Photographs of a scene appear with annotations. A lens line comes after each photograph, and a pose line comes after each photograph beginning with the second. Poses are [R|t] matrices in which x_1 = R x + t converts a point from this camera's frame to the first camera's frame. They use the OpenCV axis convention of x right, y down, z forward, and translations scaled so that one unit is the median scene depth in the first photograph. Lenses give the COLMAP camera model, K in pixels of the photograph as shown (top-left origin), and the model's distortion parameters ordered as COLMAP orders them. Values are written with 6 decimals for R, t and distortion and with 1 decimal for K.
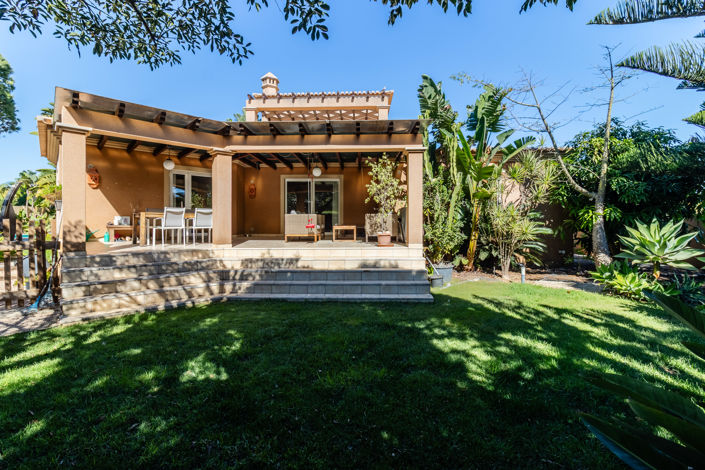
lens RADIAL K [[328.7, 0, 351.9], [0, 328.7, 231.8], [0, 0, 1]] dist [0.004160, 0.000003]
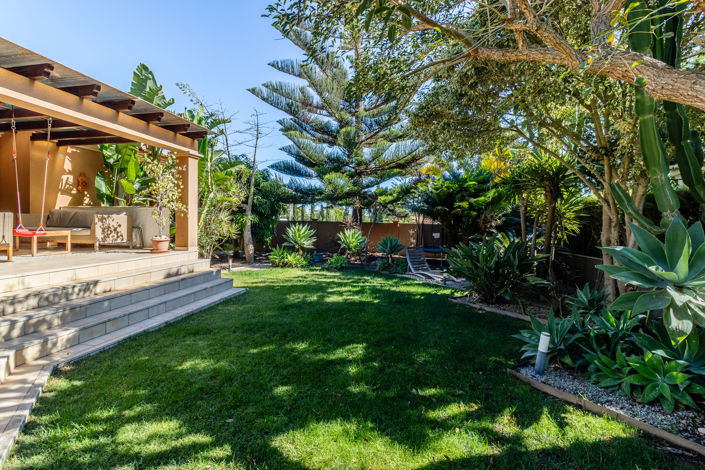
lens RADIAL K [[328.7, 0, 351.9], [0, 328.7, 232.6], [0, 0, 1]] dist [0.004160, 0.000003]
pose [[0.144414, -0.030836, 0.989037, -0.768011], [0.022656, 0.999355, 0.027850, -0.026132], [-0.989258, 0.018385, 0.145020, 0.375459]]
